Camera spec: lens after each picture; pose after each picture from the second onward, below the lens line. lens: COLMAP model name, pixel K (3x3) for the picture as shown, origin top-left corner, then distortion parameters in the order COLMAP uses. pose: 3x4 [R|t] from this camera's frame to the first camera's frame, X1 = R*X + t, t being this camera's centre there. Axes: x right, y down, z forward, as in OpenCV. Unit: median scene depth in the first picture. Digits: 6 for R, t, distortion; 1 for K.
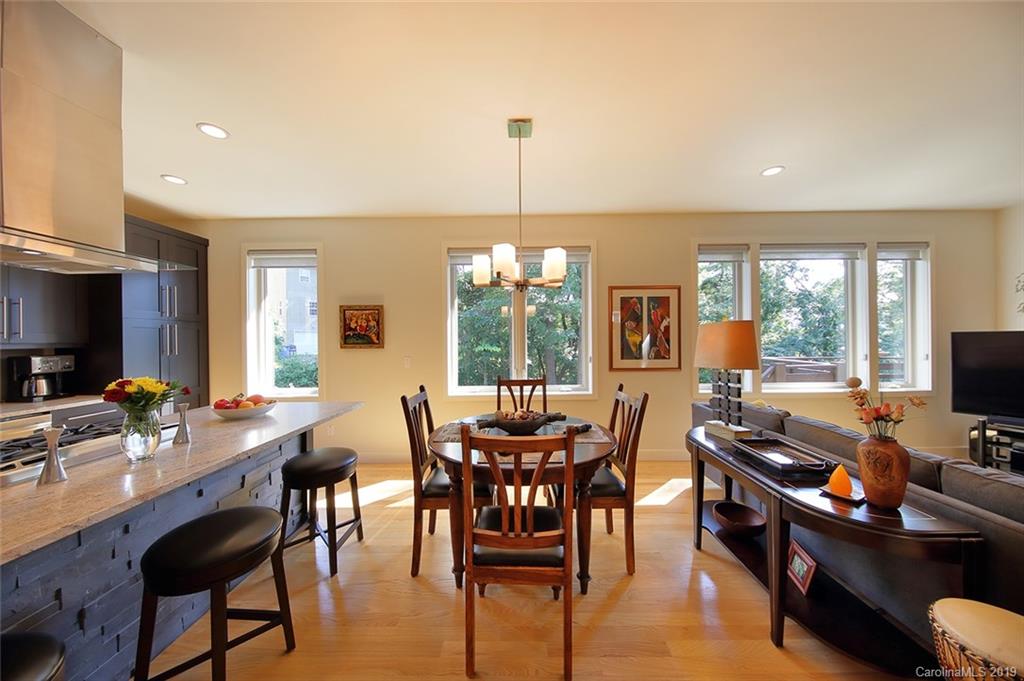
lens RADIAL K [[332.6, 0, 512.9], [0, 332.6, 338.0], [0, 0, 1]] dist [-0.002546, -0.000226]
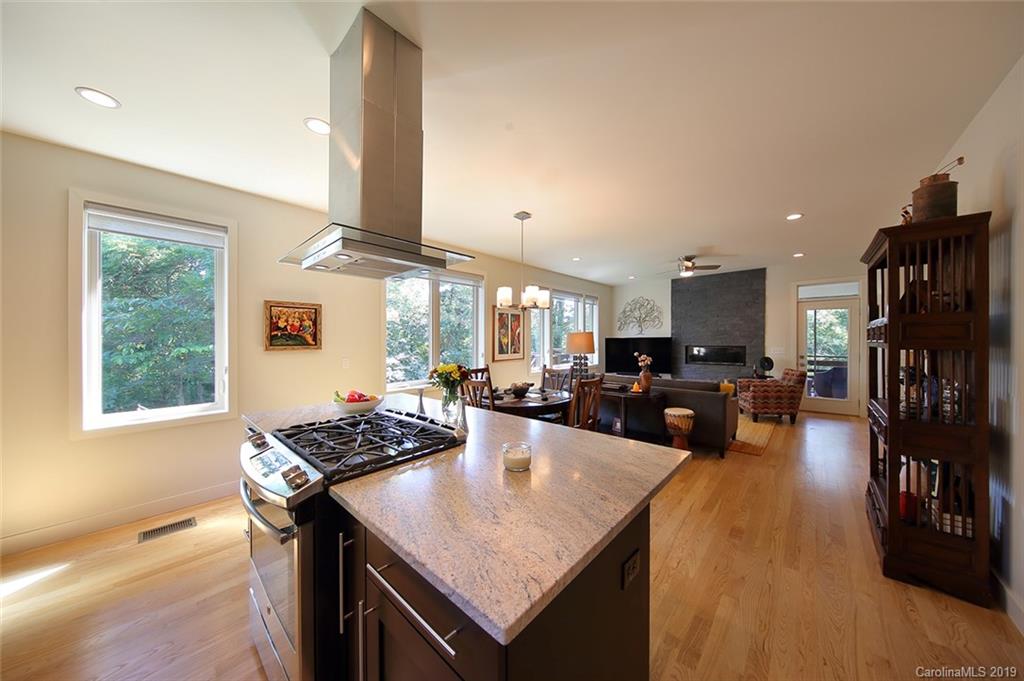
lens RADIAL K [[332.6, 0, 506.9], [0, 332.6, 342.6], [0, 0, 1]] dist [-0.002546, -0.000226]
pose [[0.669646, -0.001182, 0.742679, -0.769378], [-0.002860, 0.999987, 0.004169, 0.005151], [-0.742674, -0.004916, 0.669635, -0.037904]]
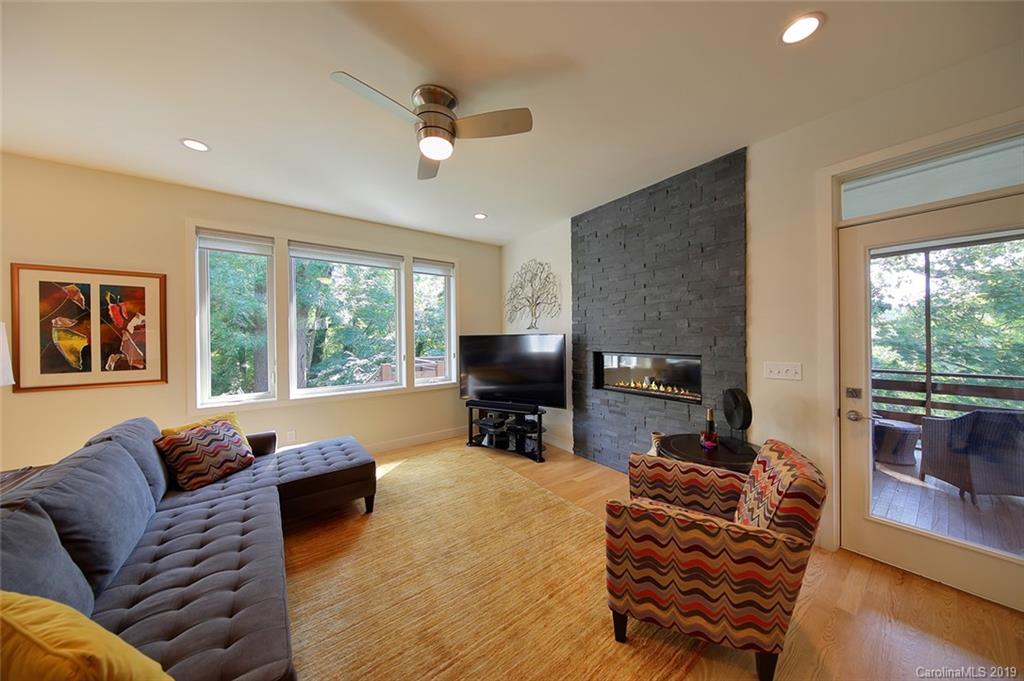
lens RADIAL K [[332.6, 0, 509.5], [0, 332.6, 336.7], [0, 0, 1]] dist [-0.002546, -0.000226]
pose [[0.793471, 0.003330, 0.608599, 0.669500], [-0.000781, 0.999990, -0.004454, -0.008725], [-0.608608, 0.003059, 0.793465, -0.111750]]
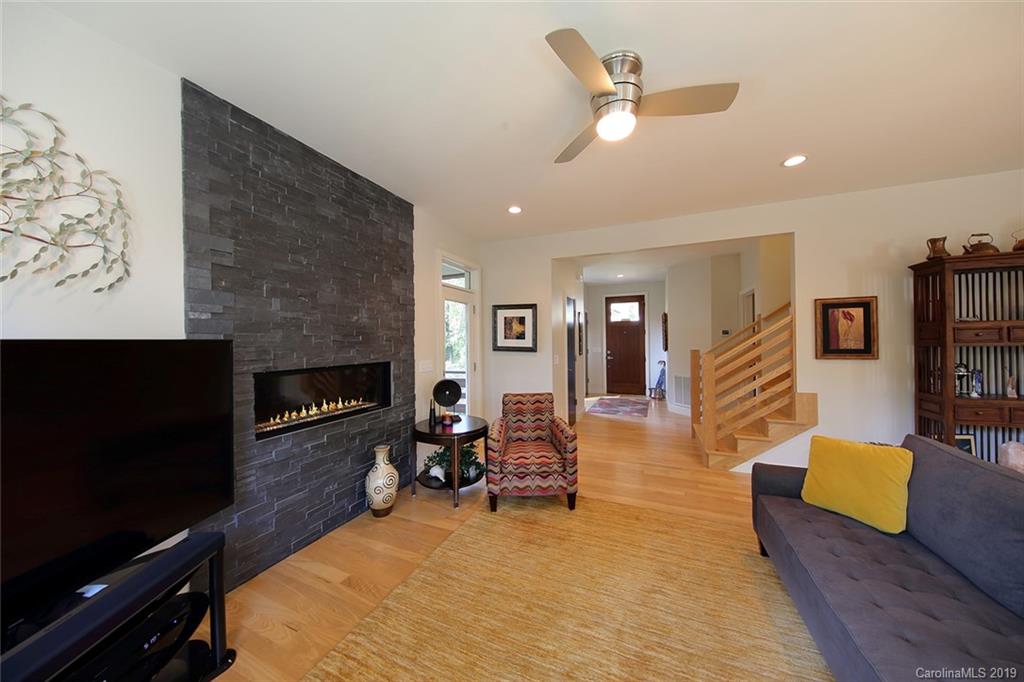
lens RADIAL K [[332.6, 0, 502.0], [0, 332.6, 337.5], [0, 0, 1]] dist [-0.002546, -0.000226]
pose [[-0.923375, 0.018707, 0.383442, 0.881240], [0.013455, 0.999775, -0.016376, -0.012378], [-0.383663, -0.009962, -0.923420, 0.849561]]
